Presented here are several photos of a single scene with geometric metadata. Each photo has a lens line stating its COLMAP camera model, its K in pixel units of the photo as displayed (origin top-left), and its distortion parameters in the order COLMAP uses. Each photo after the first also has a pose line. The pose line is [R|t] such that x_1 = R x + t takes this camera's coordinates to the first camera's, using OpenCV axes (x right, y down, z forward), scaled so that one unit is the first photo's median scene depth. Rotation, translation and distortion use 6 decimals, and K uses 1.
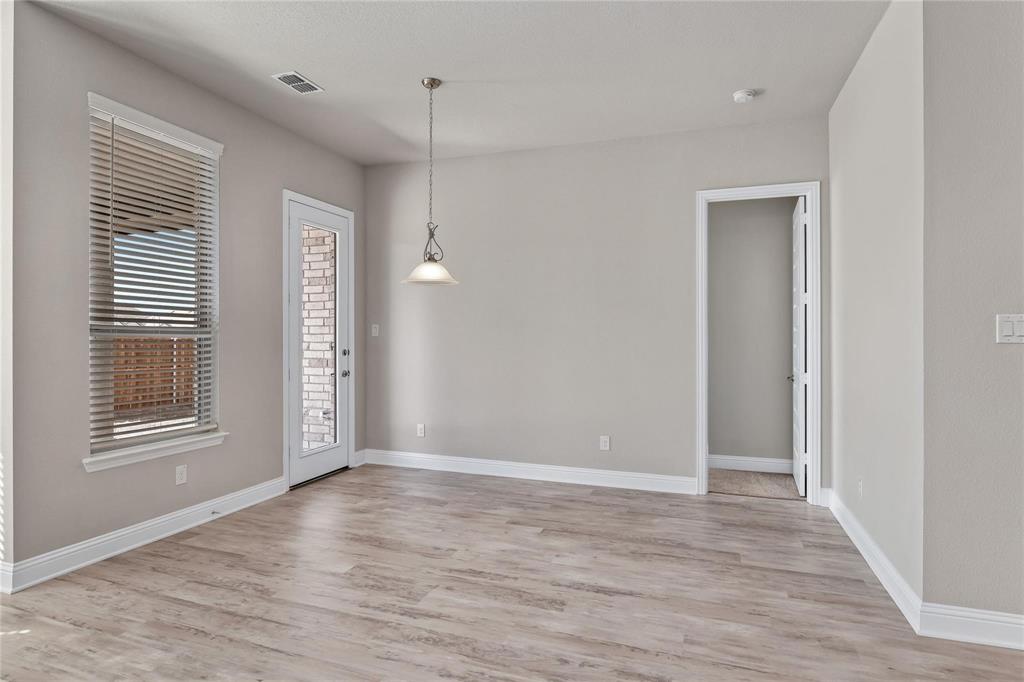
lens RADIAL K [[540.7, 0, 510.6], [0, 540.7, 332.4], [0, 0, 1]] dist [0.017880, -0.004626]
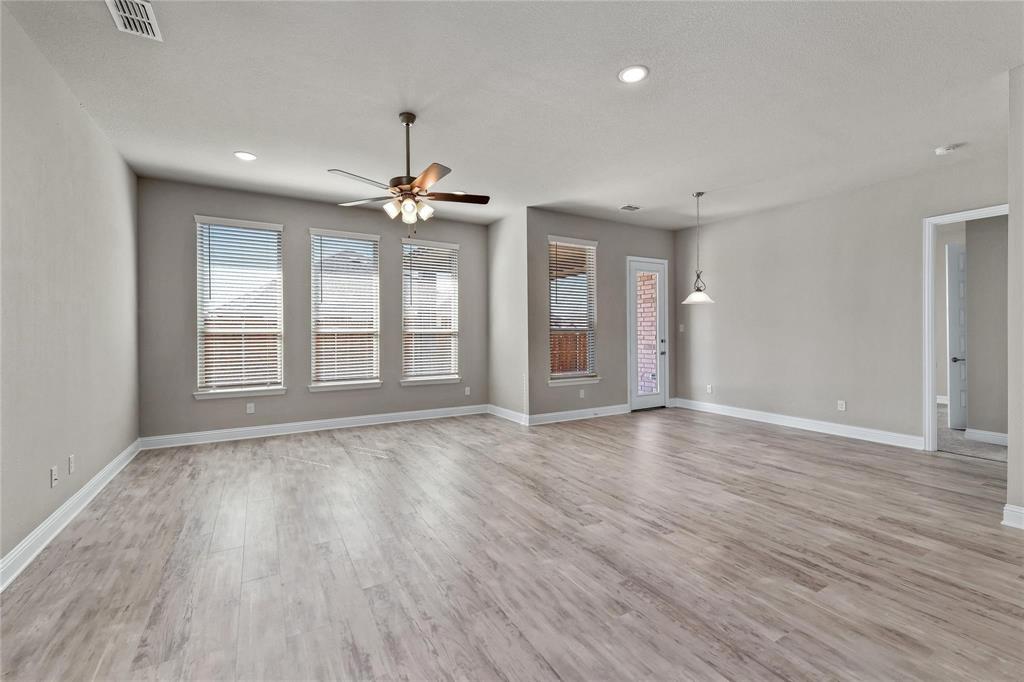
lens RADIAL K [[429.0, 0, 519.5], [0, 429.0, 339.6], [0, 0, 1]] dist [0.012941, -0.000554]
pose [[0.775630, 0.002738, -0.631182, 0.312301], [0.016239, 0.999573, 0.024291, -0.012019], [0.630979, -0.029091, 0.775254, -0.536304]]
